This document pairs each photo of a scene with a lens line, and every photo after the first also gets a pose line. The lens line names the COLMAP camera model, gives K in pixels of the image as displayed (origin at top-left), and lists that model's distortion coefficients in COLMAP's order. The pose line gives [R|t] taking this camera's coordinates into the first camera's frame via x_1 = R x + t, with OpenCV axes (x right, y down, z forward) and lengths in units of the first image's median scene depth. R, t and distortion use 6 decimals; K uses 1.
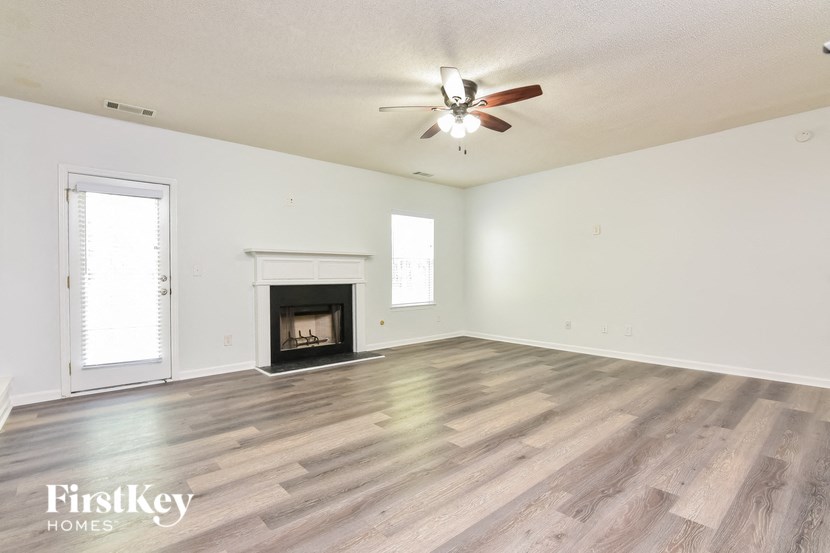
lens RADIAL K [[390.1, 0, 415.0], [0, 390.1, 276.5], [0, 0, 1]] dist [-0.001135, -0.000303]
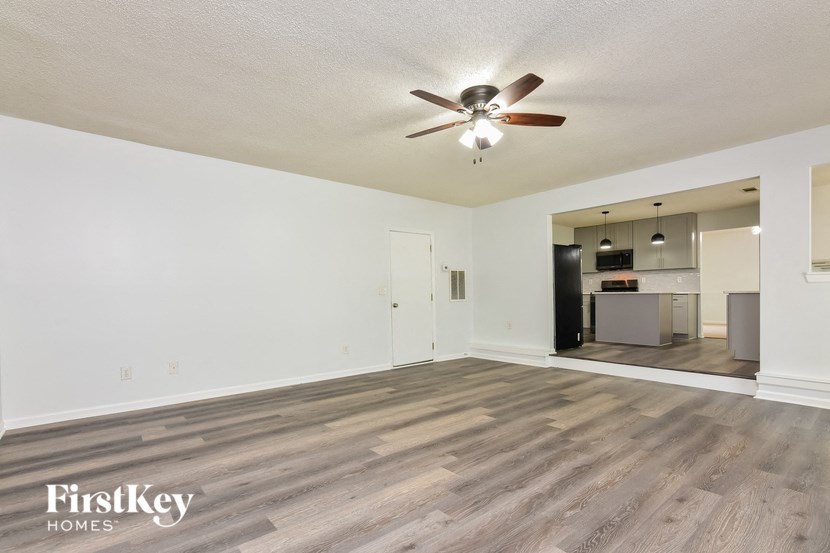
lens RADIAL K [[390.6, 0, 413.8], [0, 390.6, 295.5], [0, 0, 1]] dist [0.000225, 0.000027]
pose [[-0.999476, 0.016663, 0.027758, 0.263971], [0.016688, 0.999861, 0.000678, -0.006157], [-0.027743, 0.001141, -0.999614, 2.014128]]
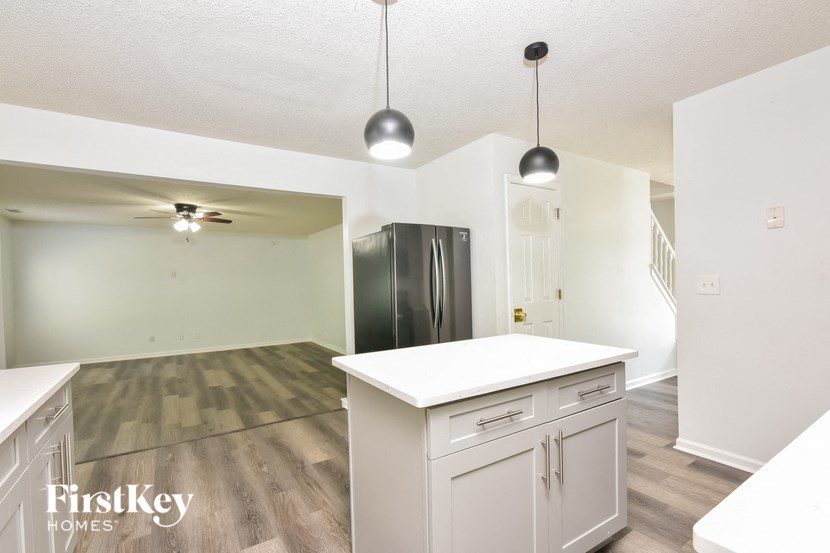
lens RADIAL K [[390.1, 0, 415.0], [0, 390.1, 276.5], [0, 0, 1]] dist [-0.001135, -0.000303]
pose [[0.157294, 0.011809, 0.987481, -1.536680], [0.020356, 0.999677, -0.015198, -0.109296], [-0.987342, 0.022492, 0.157003, -0.301479]]
